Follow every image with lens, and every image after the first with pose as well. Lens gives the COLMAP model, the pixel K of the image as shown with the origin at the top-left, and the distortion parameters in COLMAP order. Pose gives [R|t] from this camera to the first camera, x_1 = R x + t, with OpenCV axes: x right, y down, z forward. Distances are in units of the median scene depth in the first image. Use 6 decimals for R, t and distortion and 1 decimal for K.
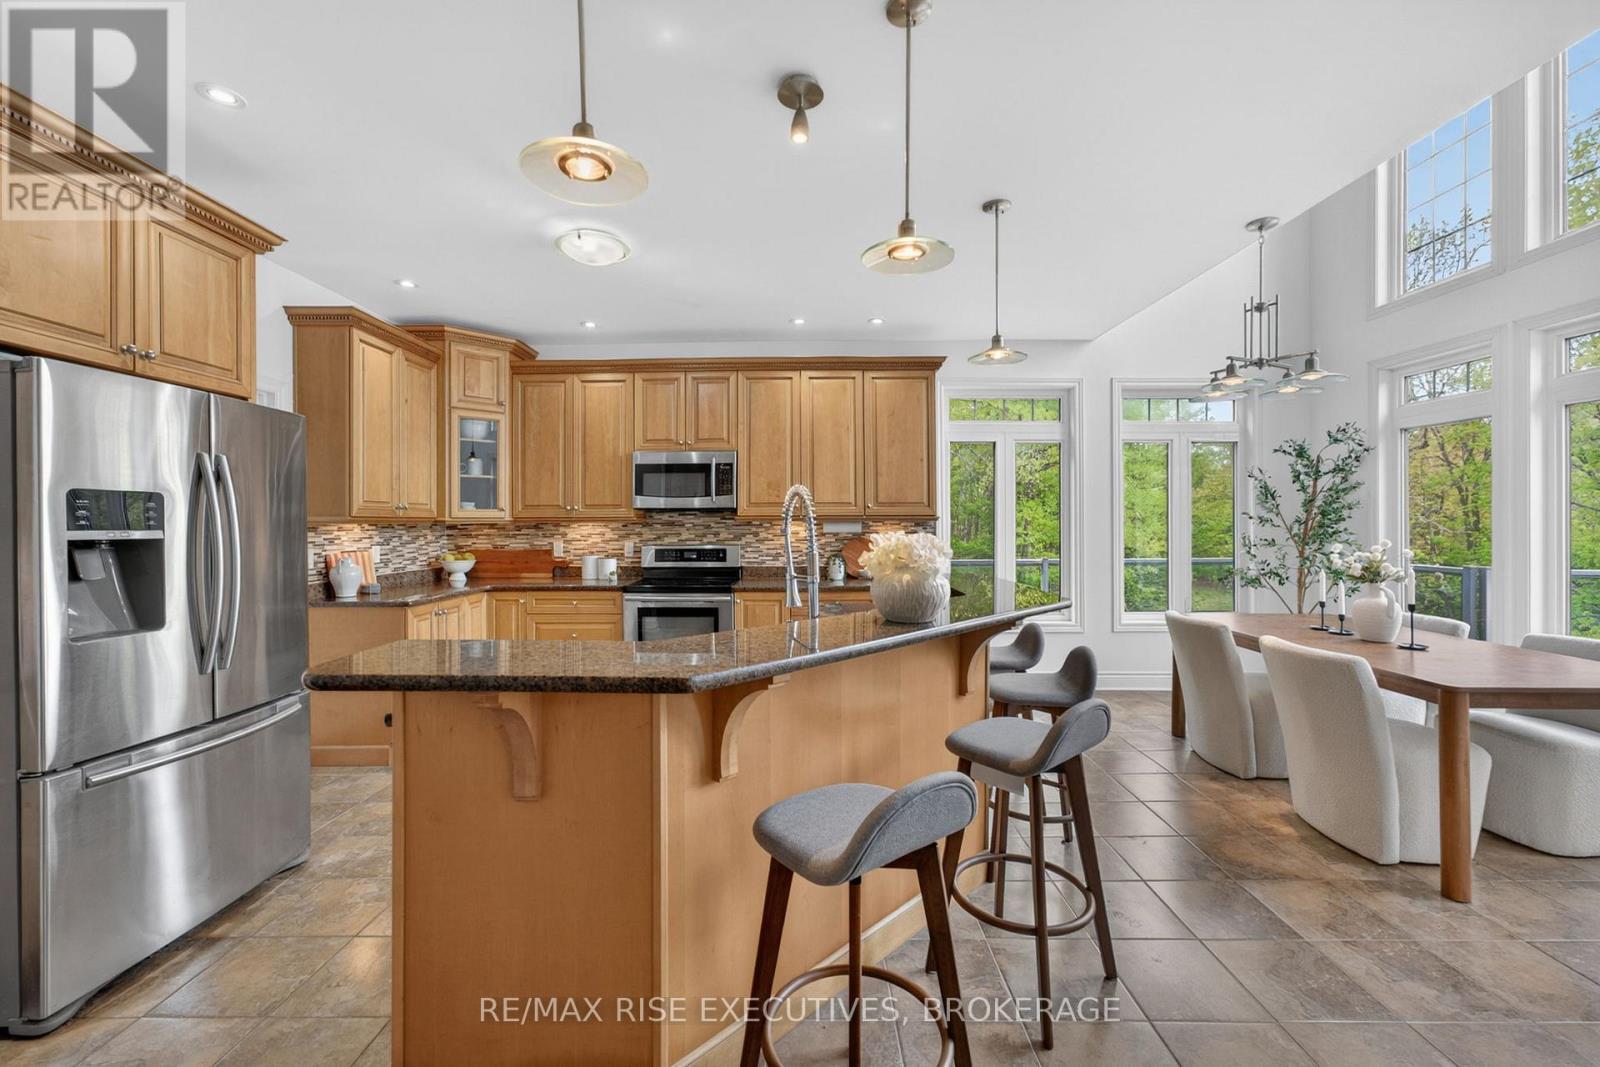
lens RADIAL K [[668.6, 0, 780.3], [0, 668.6, 518.9], [0, 0, 1]] dist [-0.003633, -0.000106]
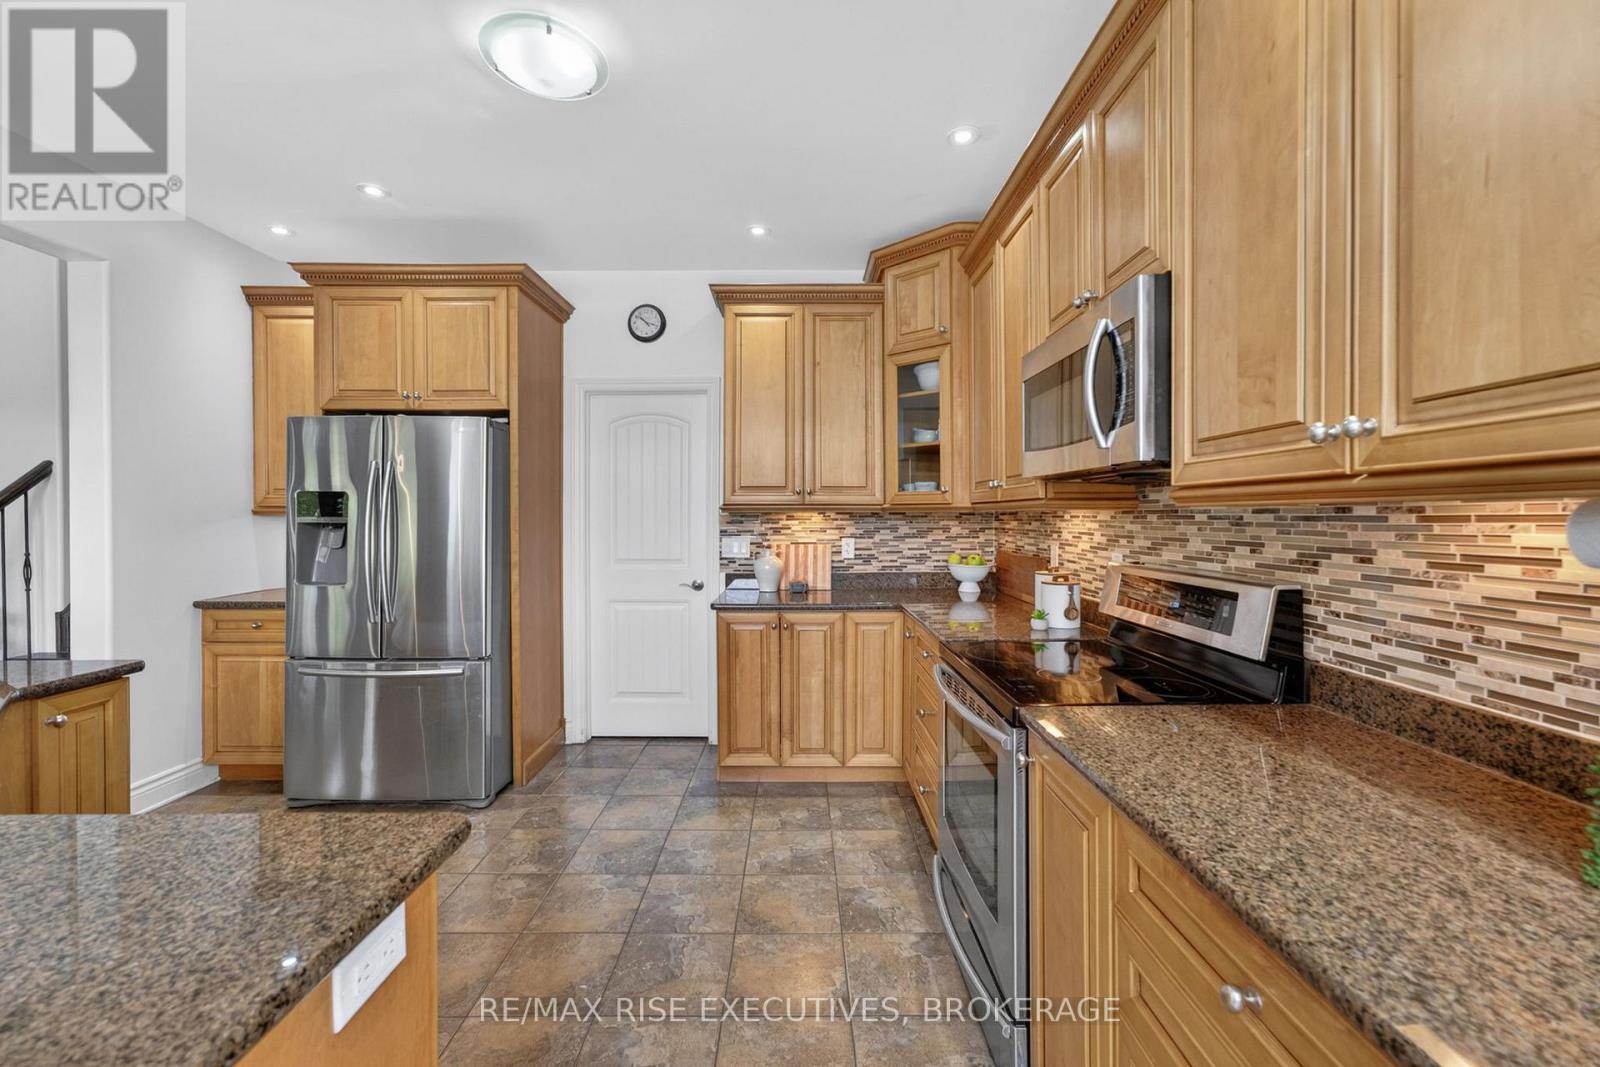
lens RADIAL K [[671.1, 0, 795.9], [0, 671.1, 520.1], [0, 0, 1]] dist [-0.044937, 0.043009]
pose [[0.012323, 0.011900, -0.999853, 0.232606], [0.008531, 0.999892, 0.012005, 0.005722], [0.999888, -0.008678, 0.012221, 0.845759]]
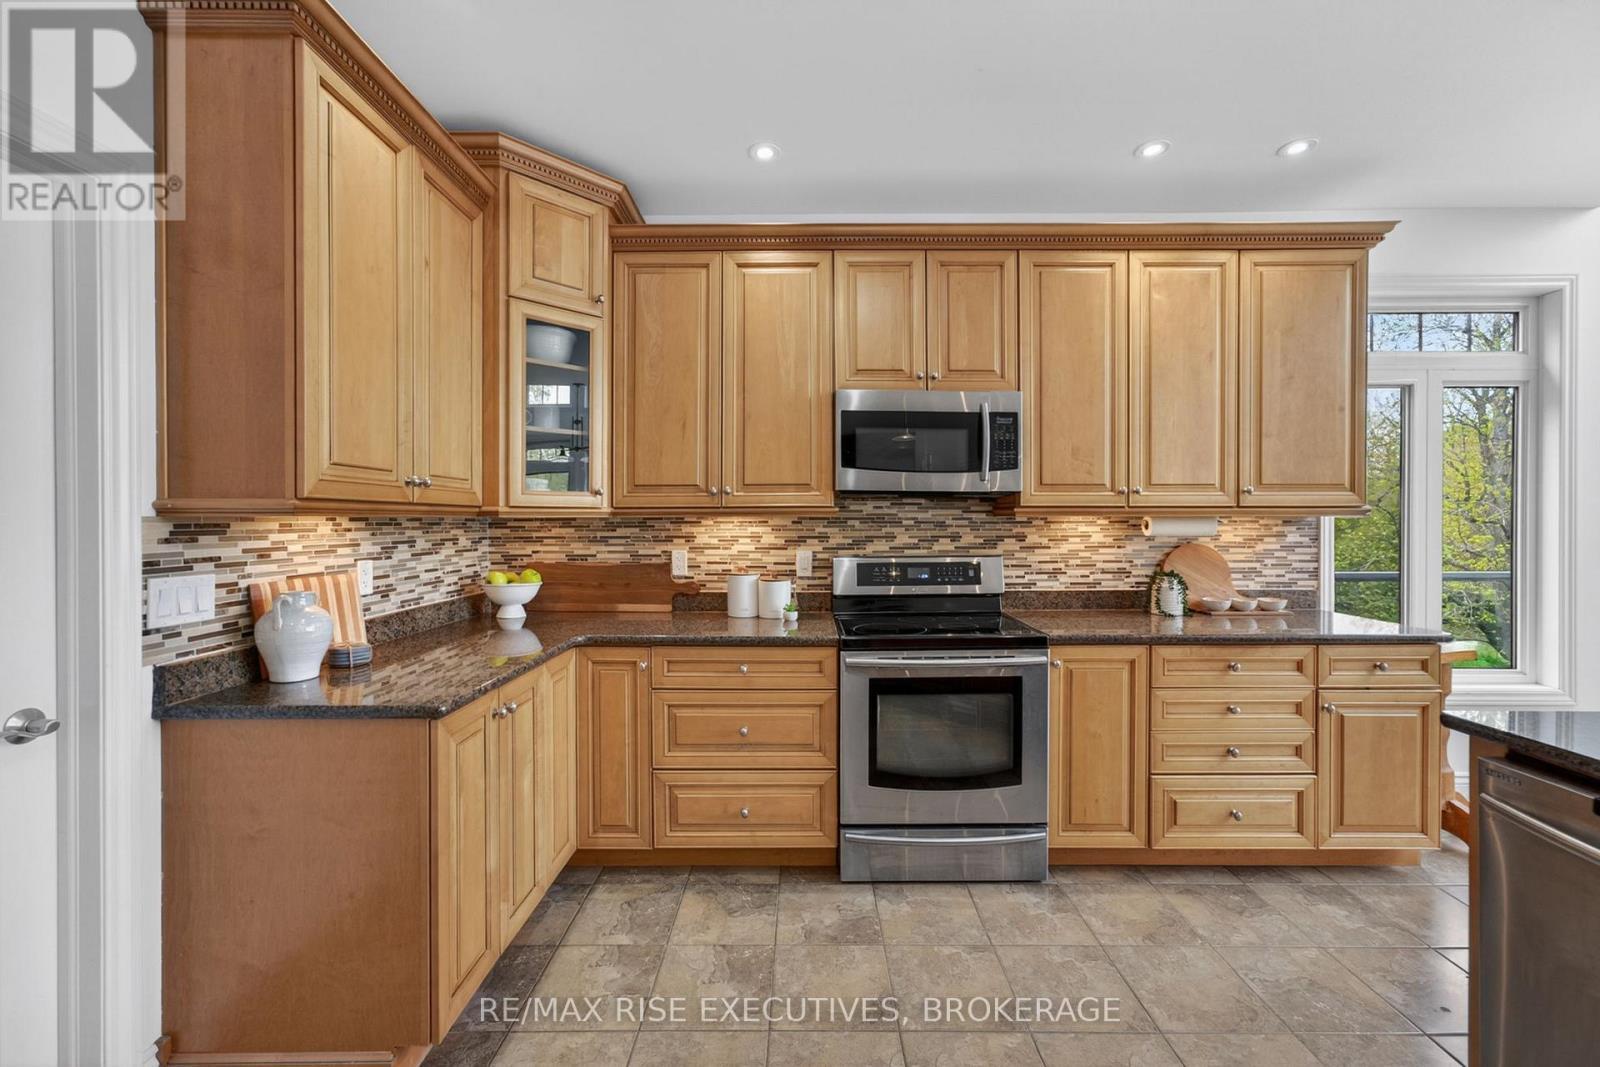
lens RADIAL K [[671.1, 0, 795.9], [0, 671.1, 520.1], [0, 0, 1]] dist [-0.044937, 0.043009]
pose [[0.999801, 0.002669, 0.019758, -0.265856], [-0.002780, 0.999981, 0.005582, 0.005241], [-0.019742, -0.005636, 0.999789, 0.451670]]
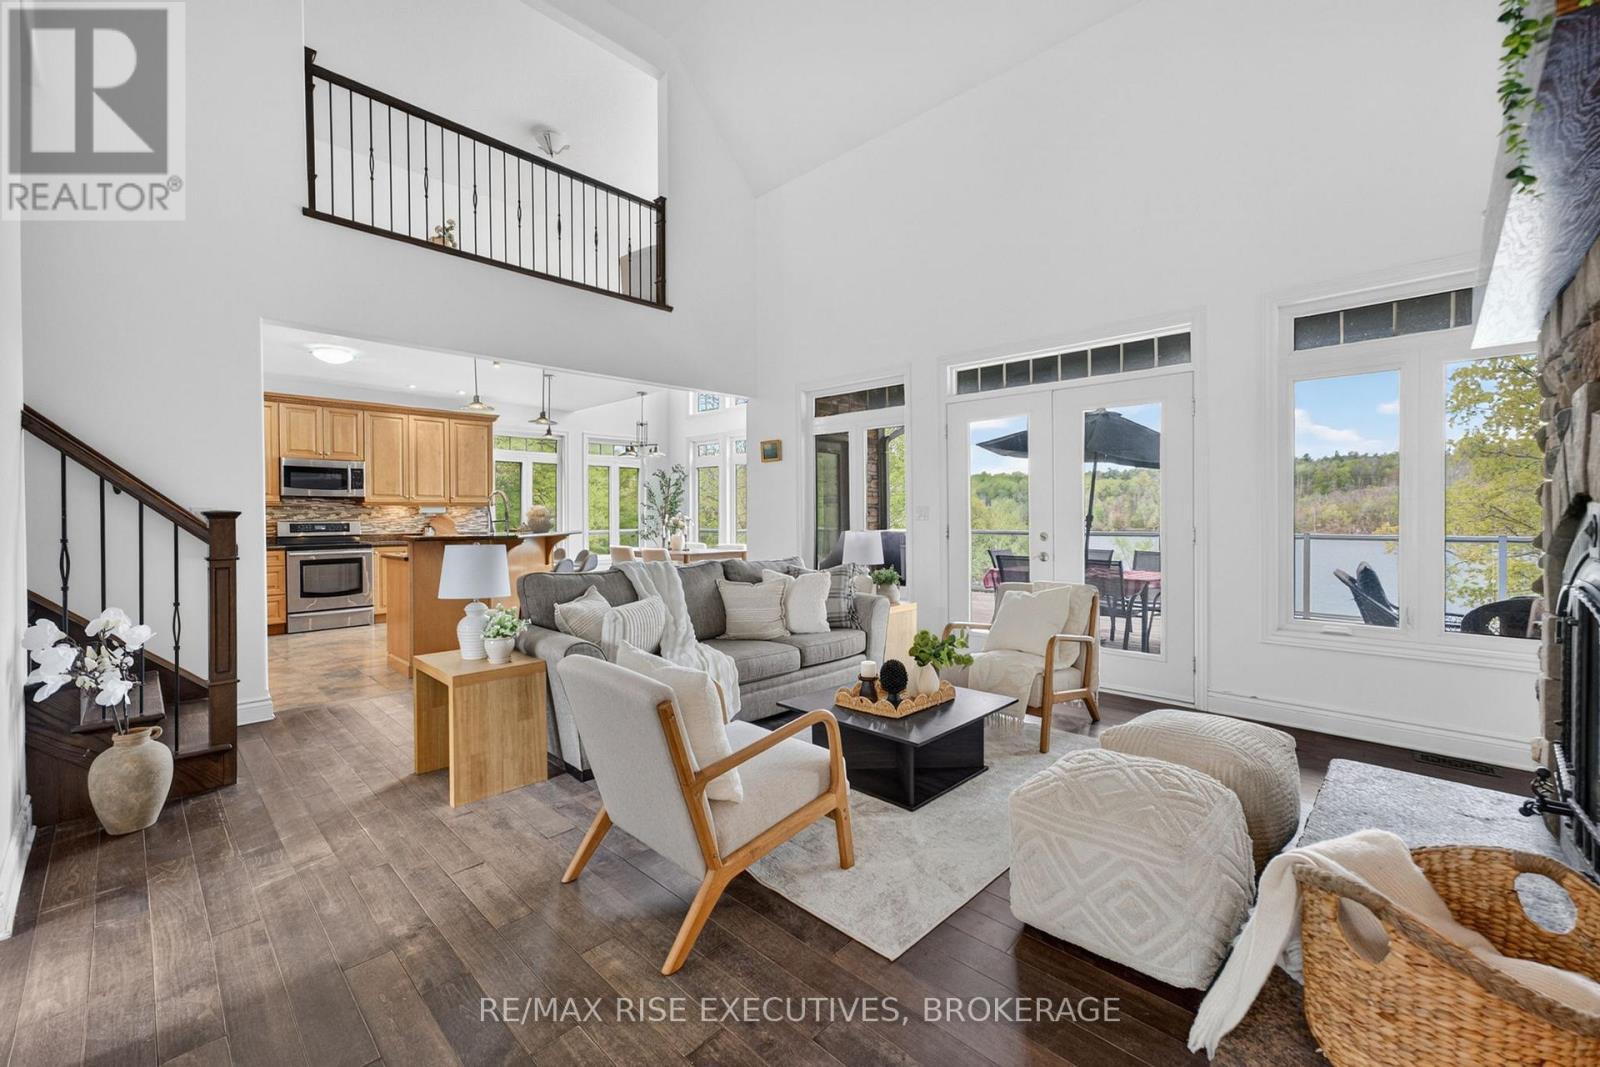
lens RADIAL K [[646.4, 0, 803.7], [0, 646.4, 524.0], [0, 0, 1]] dist [0.013210, 0.000055]
pose [[0.678236, -0.014474, 0.734701, -0.497408], [-0.000916, 0.999789, 0.020542, 0.015674], [-0.734843, -0.014605, 0.678080, -0.823845]]
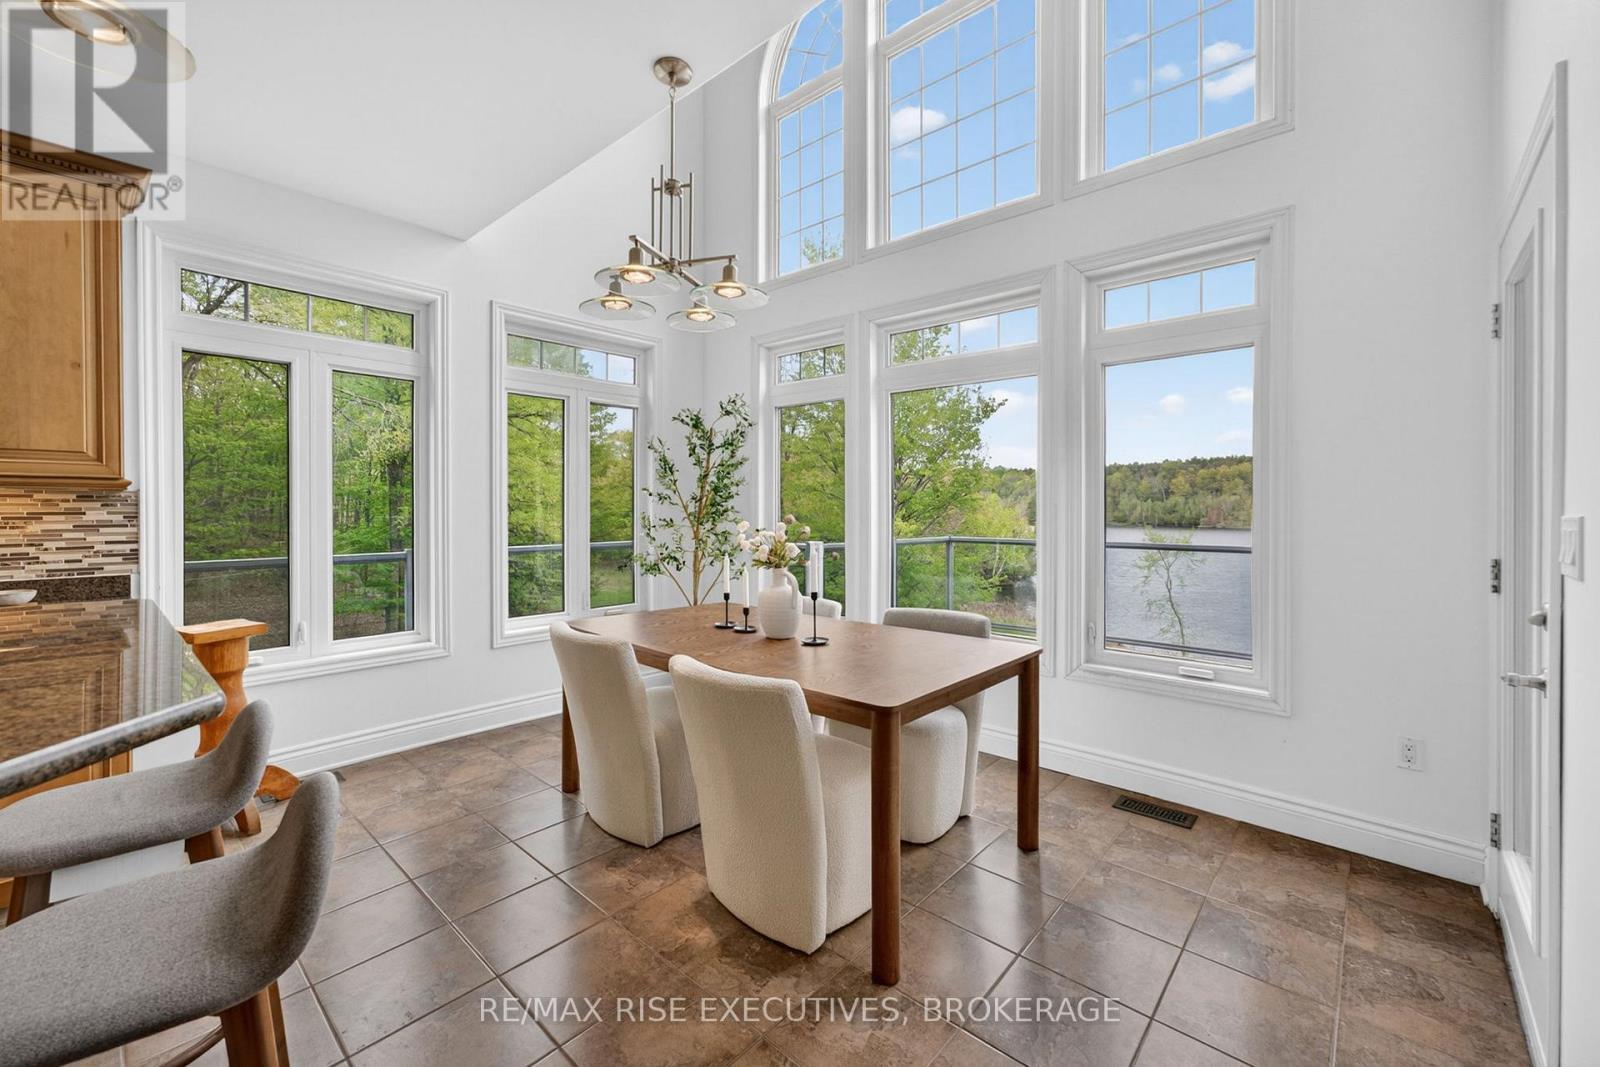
lens RADIAL K [[671.1, 0, 795.9], [0, 671.1, 520.1], [0, 0, 1]] dist [-0.044937, 0.043009]
pose [[0.666827, -0.010624, 0.745137, 0.191652], [-0.007573, 0.999750, 0.021032, 0.012309], [-0.745174, -0.019668, 0.666580, 0.291531]]
